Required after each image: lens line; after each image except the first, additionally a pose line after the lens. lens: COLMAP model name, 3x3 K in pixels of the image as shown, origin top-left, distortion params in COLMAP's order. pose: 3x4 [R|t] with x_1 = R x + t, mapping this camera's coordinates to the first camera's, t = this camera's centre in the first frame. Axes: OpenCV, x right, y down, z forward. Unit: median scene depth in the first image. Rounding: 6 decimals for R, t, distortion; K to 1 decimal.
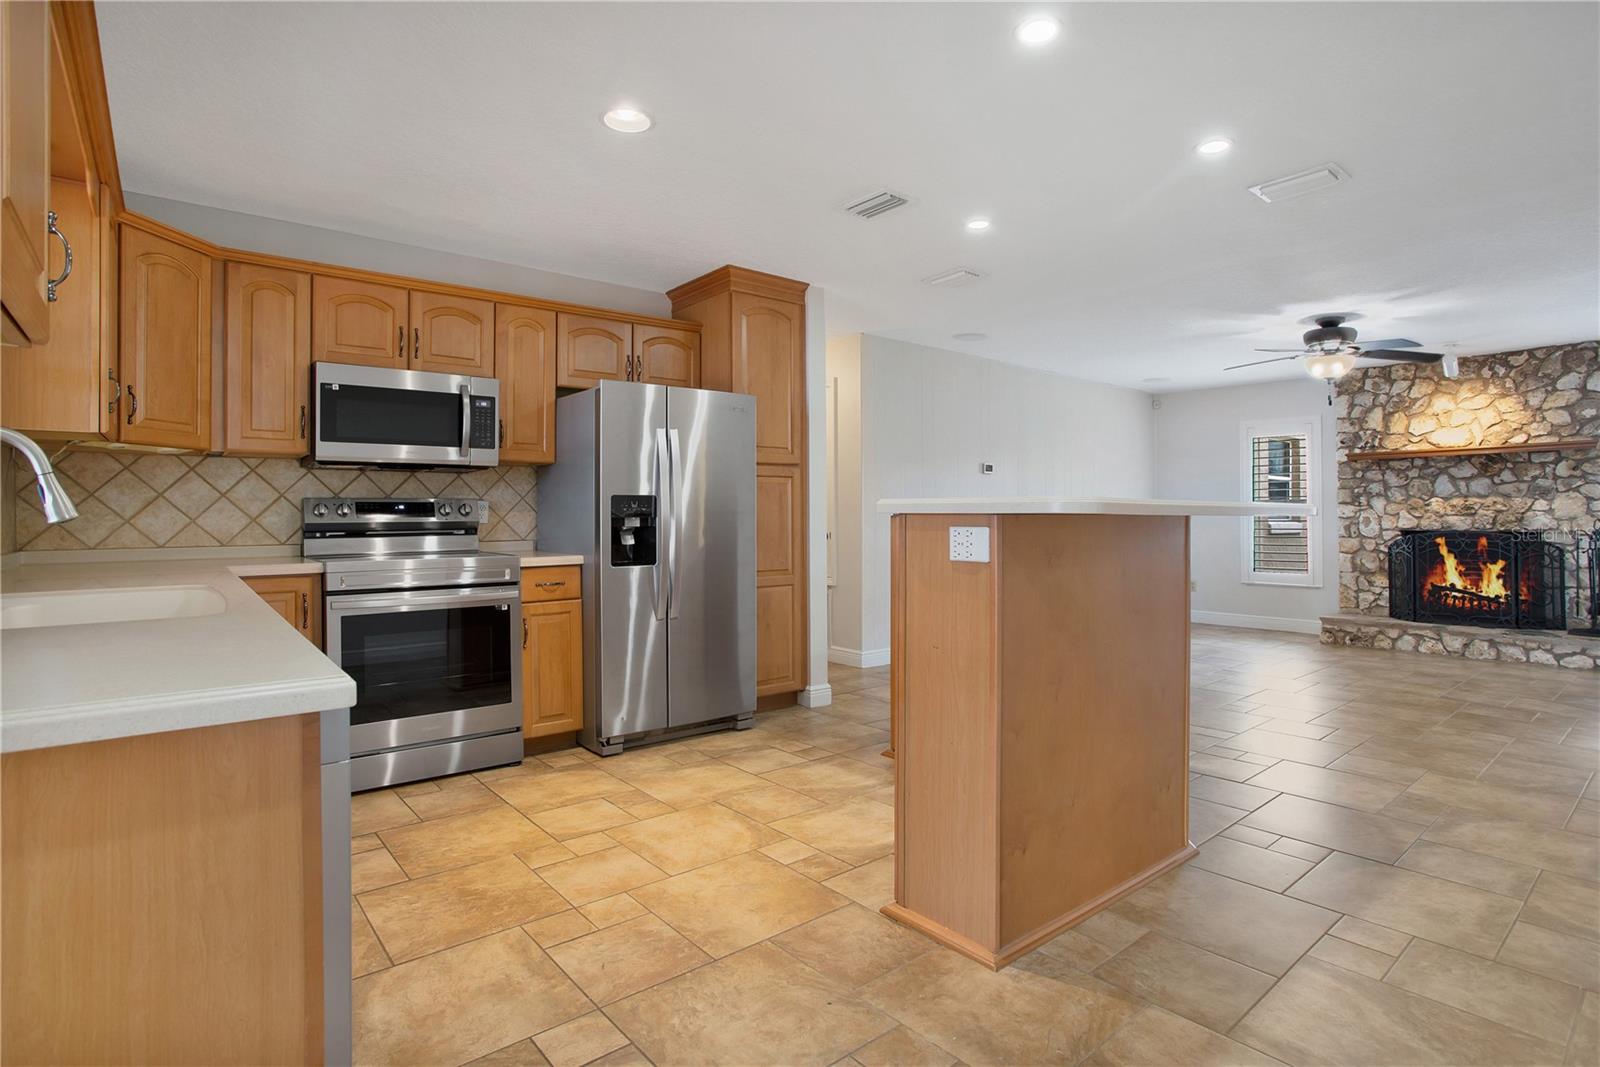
lens RADIAL K [[786.9, 0, 796.6], [0, 786.9, 505.0], [0, 0, 1]] dist [-0.000042, 0.000239]
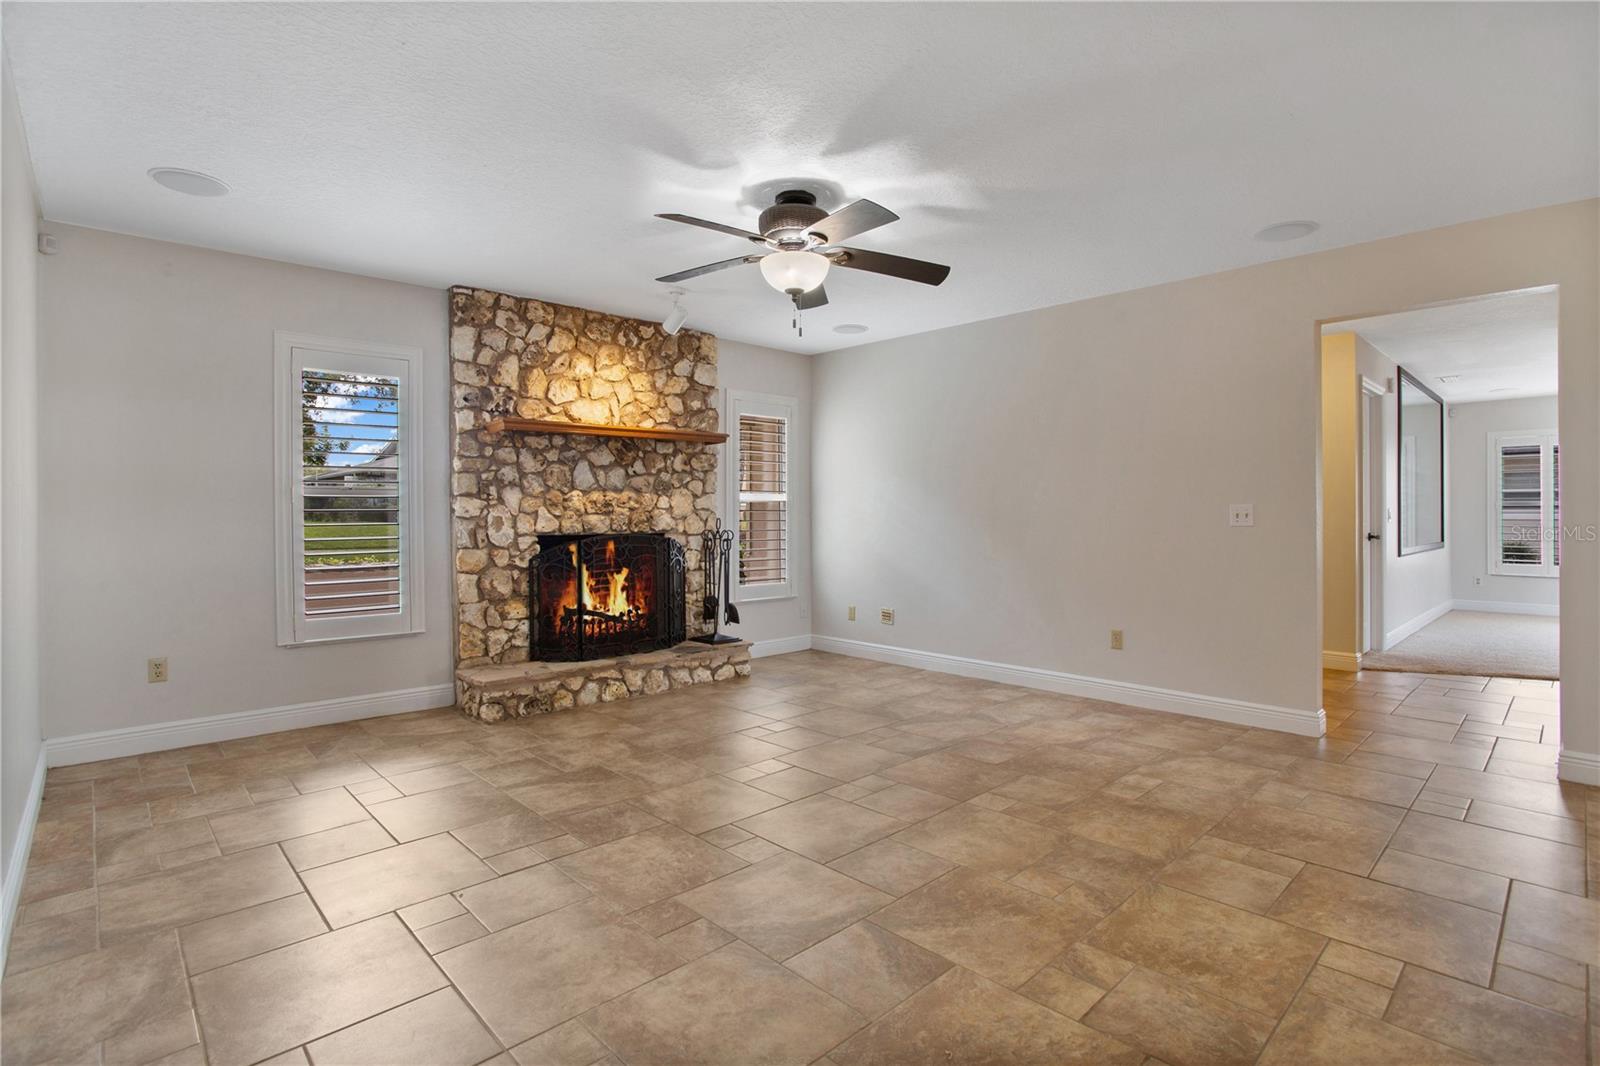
lens RADIAL K [[797.1, 0, 805.6], [0, 797.1, 513.8], [0, 0, 1]] dist [-0.065367, 0.030530]
pose [[-0.048204, 0.004563, 0.998827, 0.049892], [-0.008832, 0.999949, -0.004995, 0.014753], [-0.998798, -0.009063, -0.048161, 0.827237]]
